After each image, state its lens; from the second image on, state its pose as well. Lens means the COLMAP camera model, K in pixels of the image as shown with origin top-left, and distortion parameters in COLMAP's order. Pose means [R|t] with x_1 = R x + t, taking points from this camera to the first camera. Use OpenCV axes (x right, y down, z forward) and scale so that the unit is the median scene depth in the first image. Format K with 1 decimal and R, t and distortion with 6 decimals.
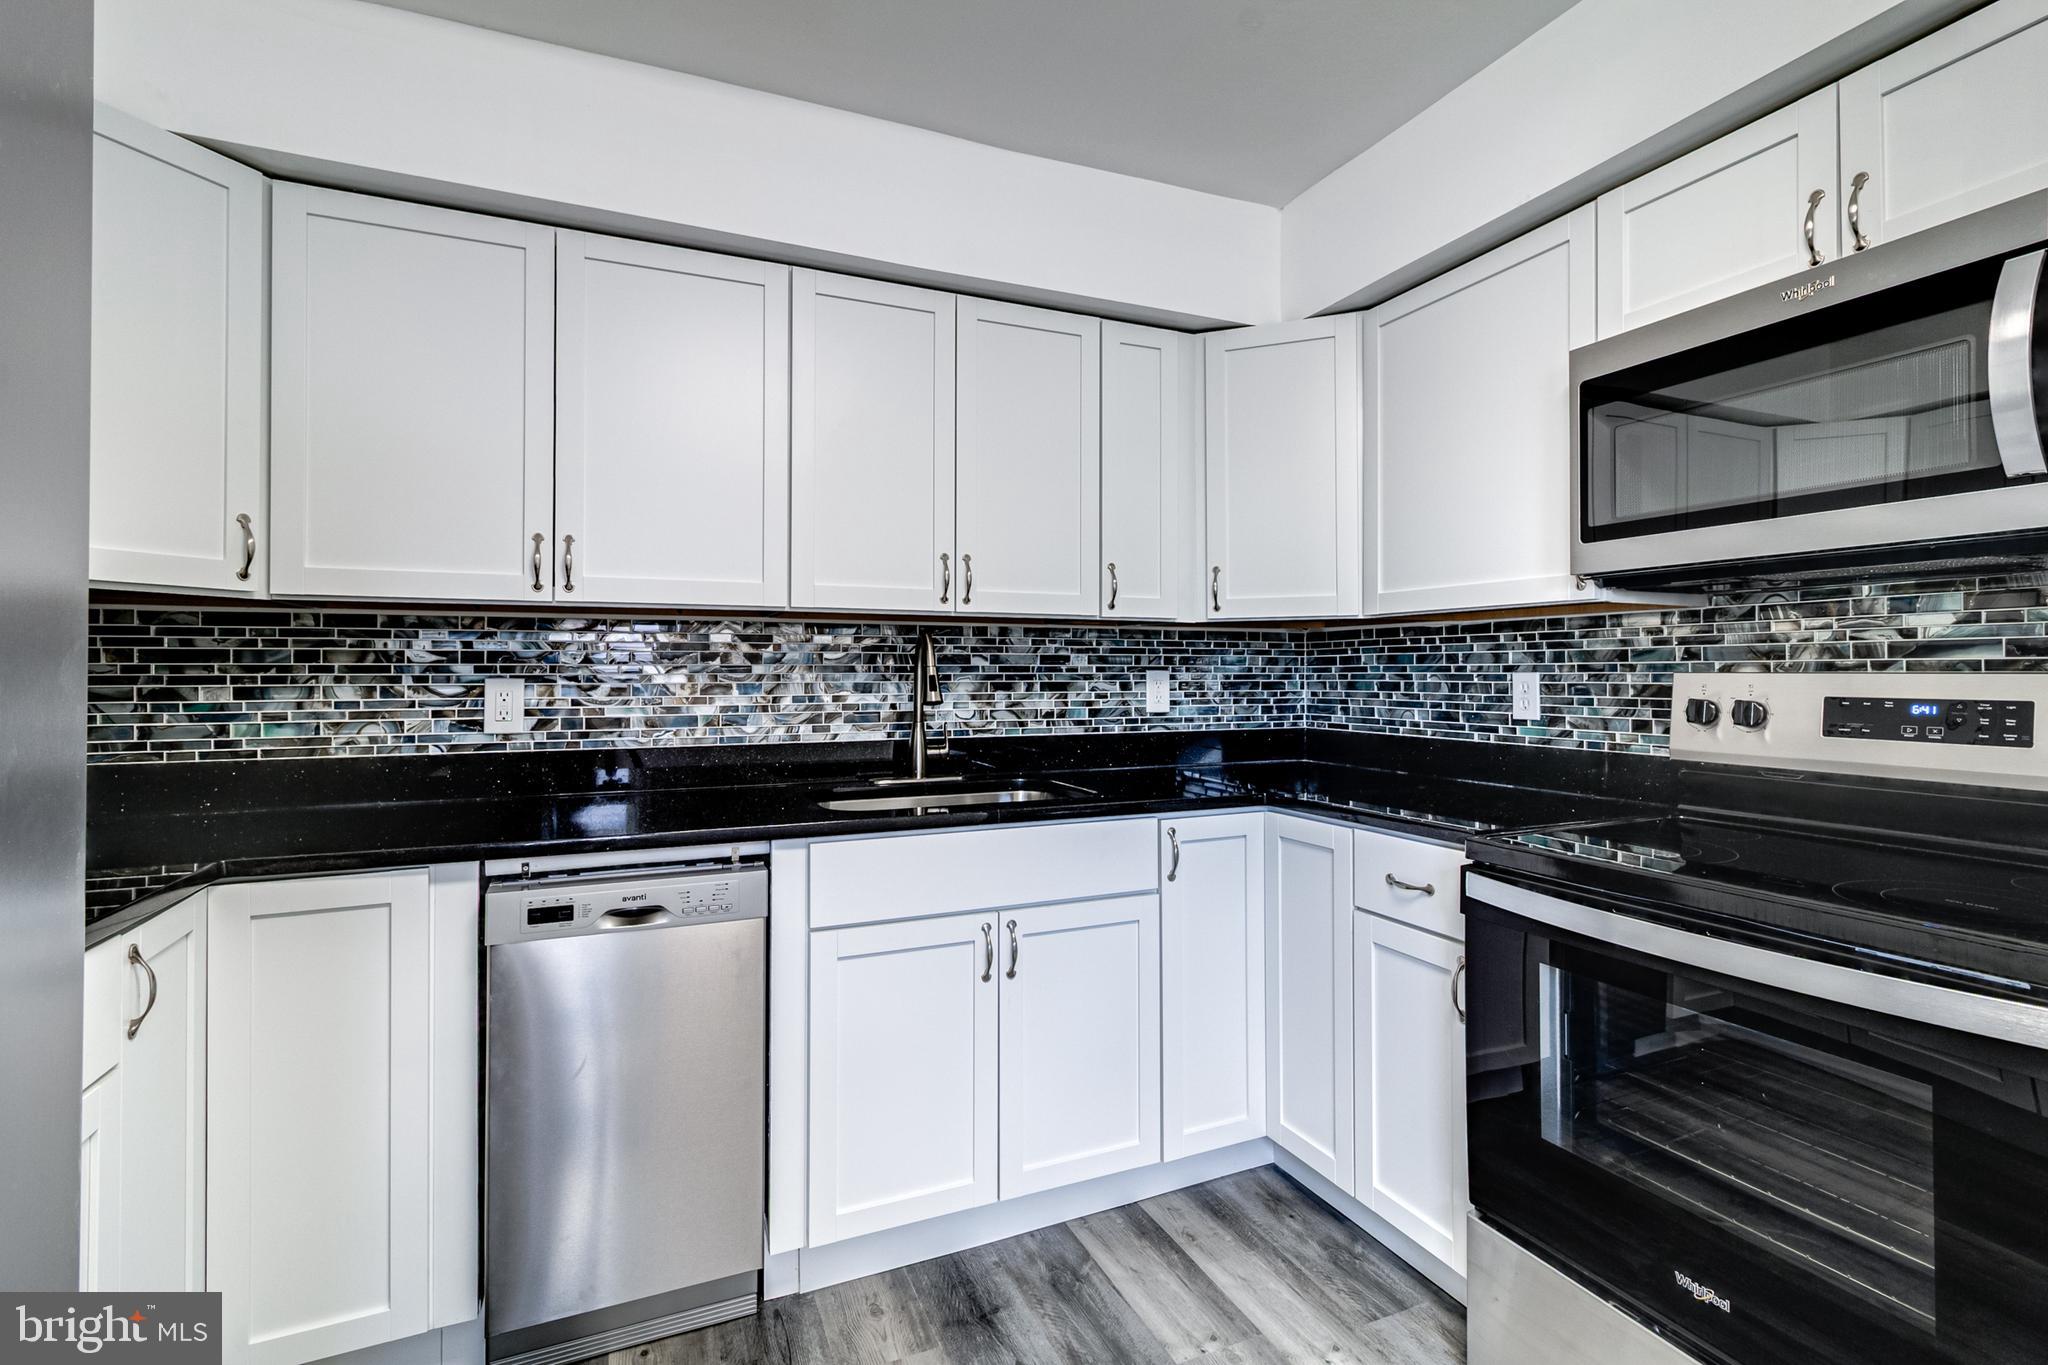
lens RADIAL K [[942.2, 0, 1024.7], [0, 942.2, 660.3], [0, 0, 1]] dist [0.004409, -0.000912]
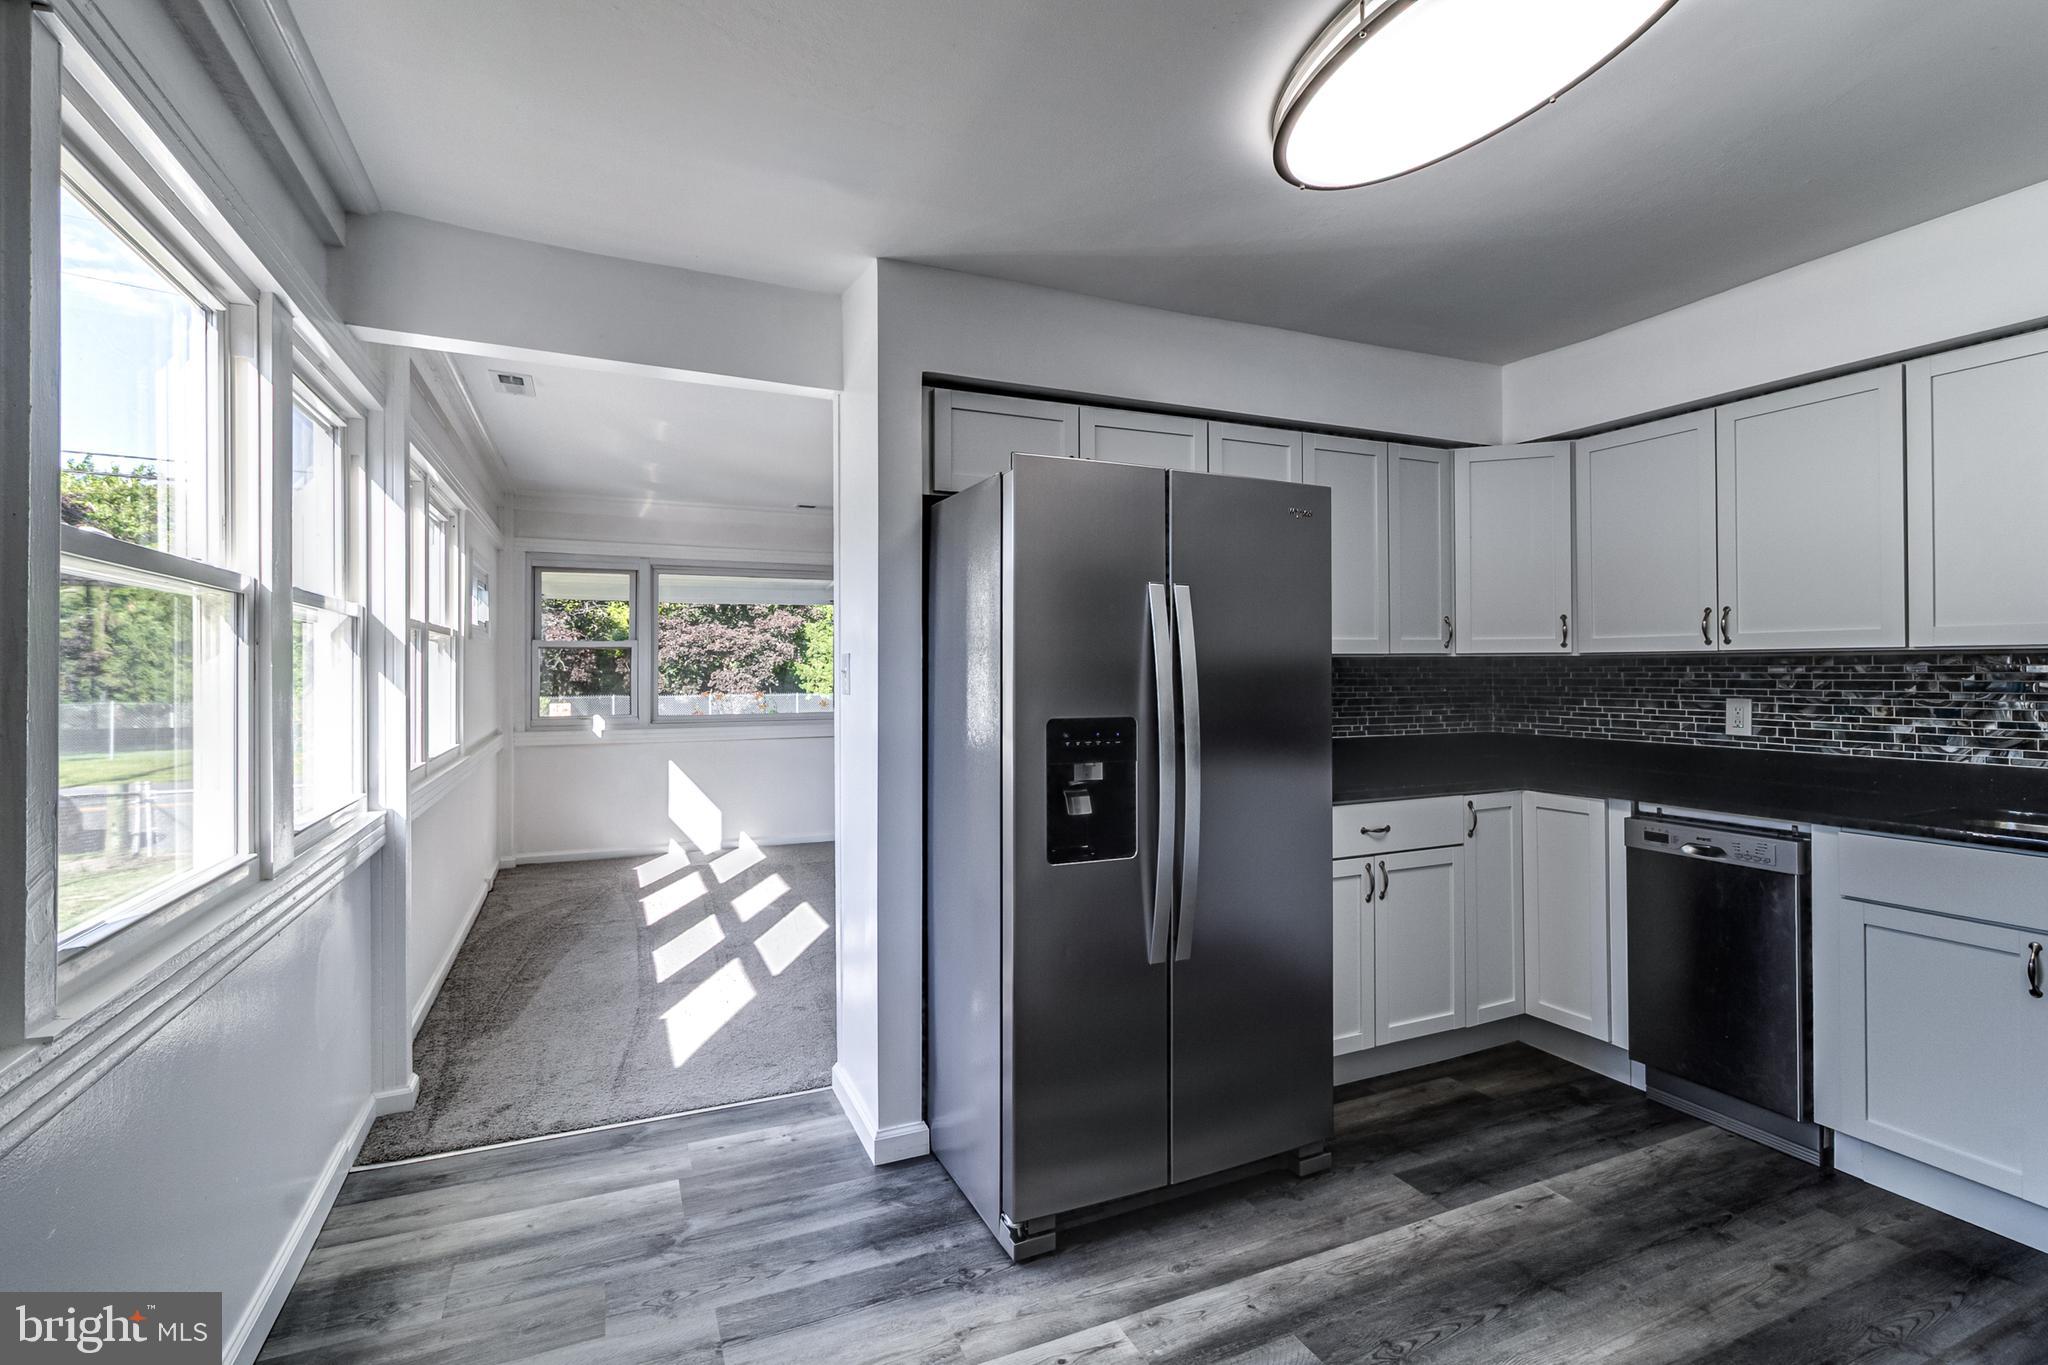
lens RADIAL K [[942.2, 0, 1027.1], [0, 942.2, 660.0], [0, 0, 1]] dist [0.004409, -0.000912]
pose [[0.021599, -0.008921, -0.999727, 0.885856], [0.014730, 0.999854, -0.008603, -0.043695], [0.999658, -0.014540, 0.021727, -0.143010]]
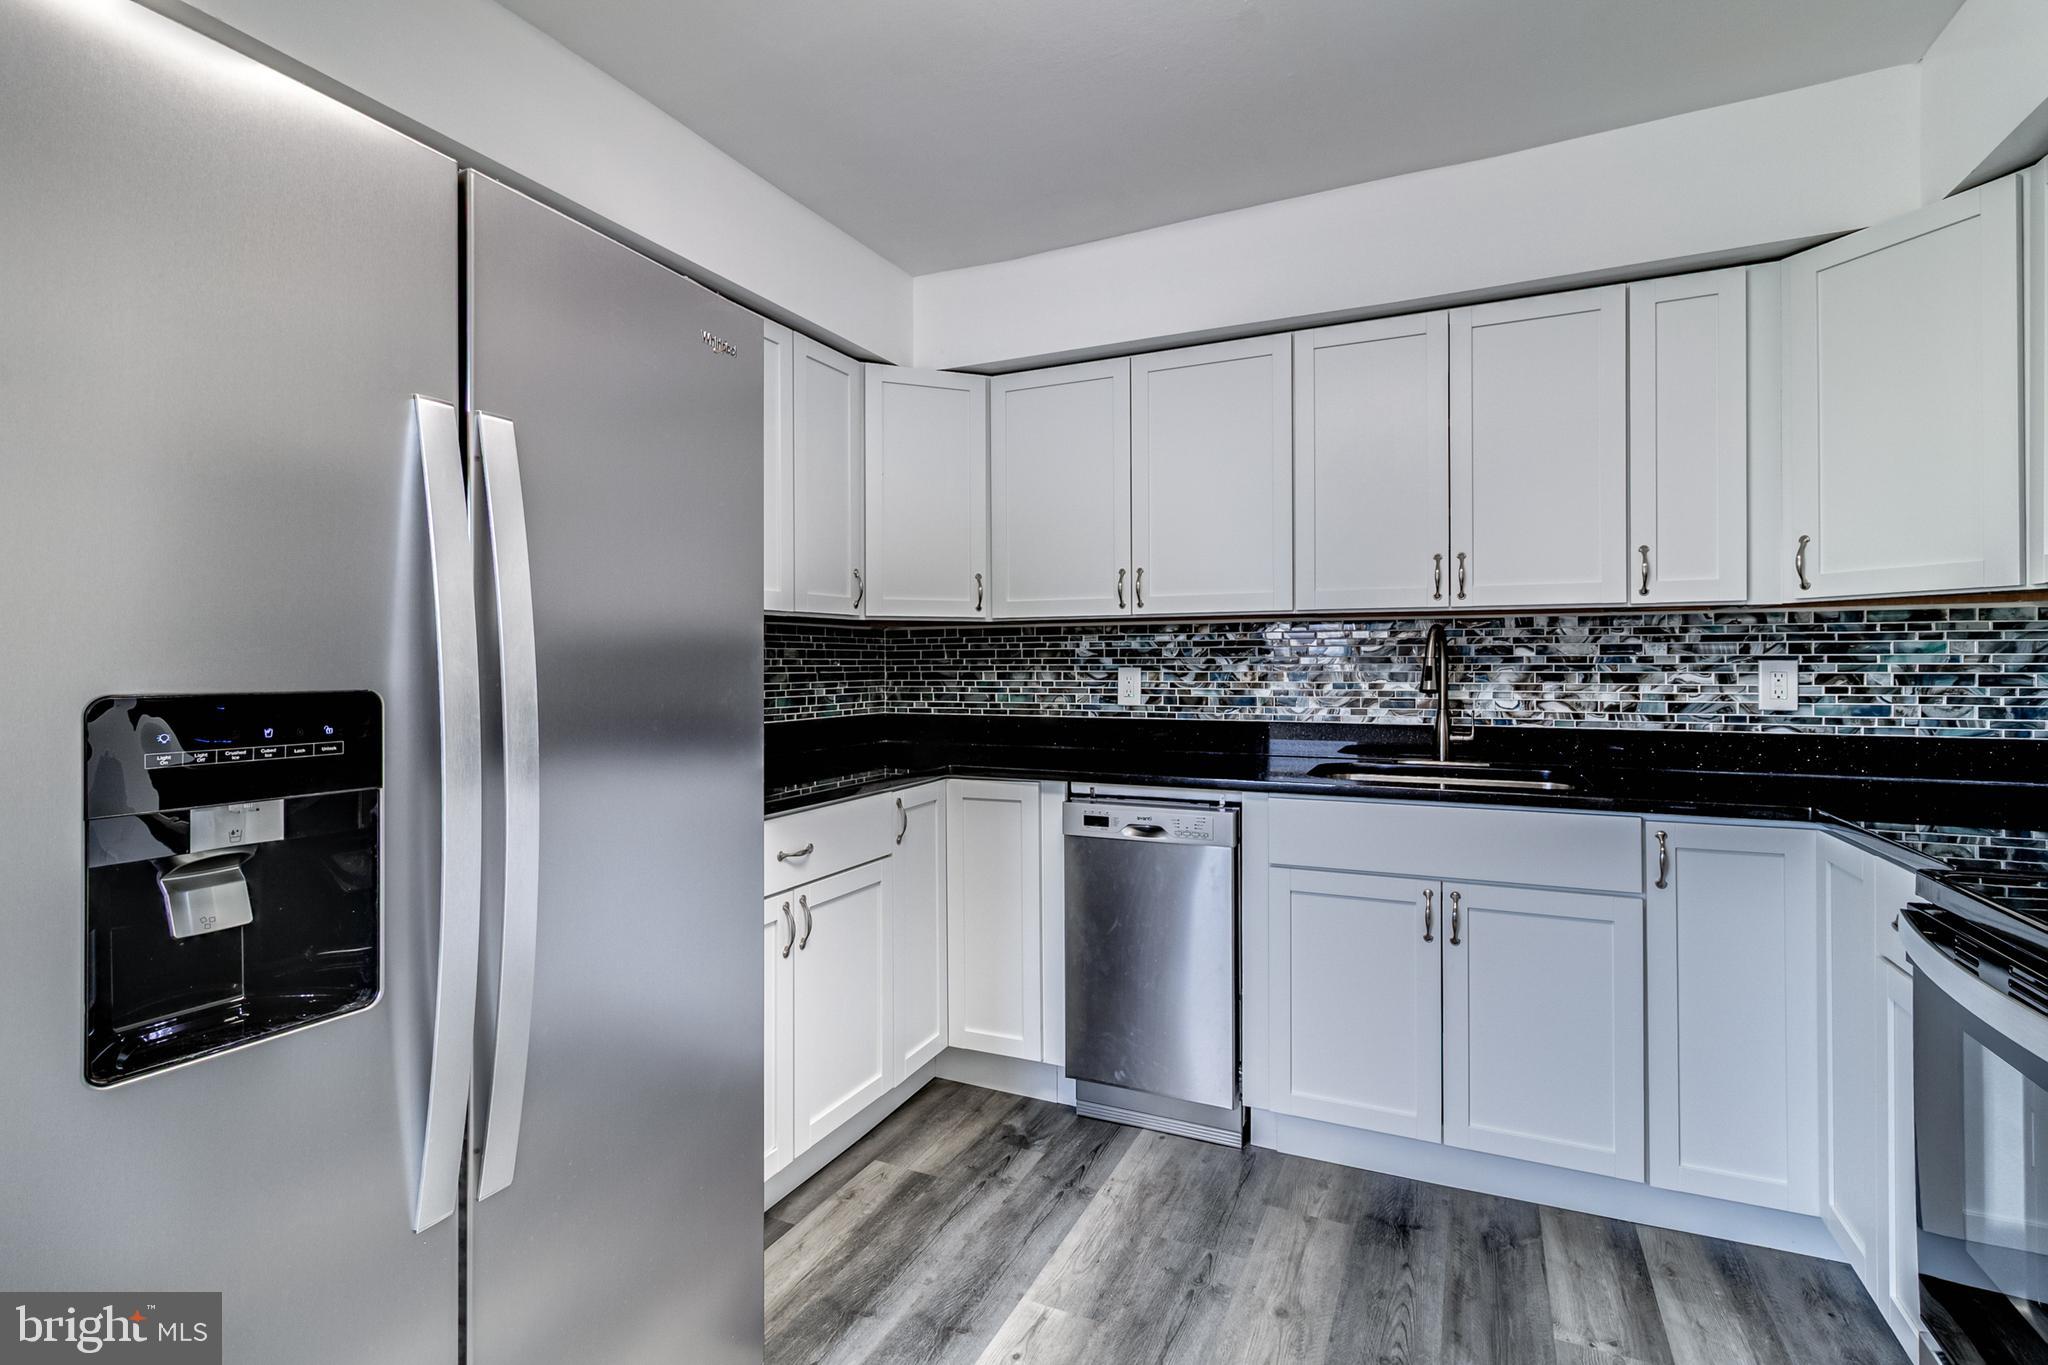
lens RADIAL K [[942.2, 0, 1031.0], [0, 942.2, 660.8], [0, 0, 1]] dist [0.004409, -0.000912]
pose [[0.666115, -0.002553, -0.745844, 0.416923], [0.011086, 0.999918, 0.006478, -0.002112], [0.745766, -0.012583, 0.666089, -0.073447]]
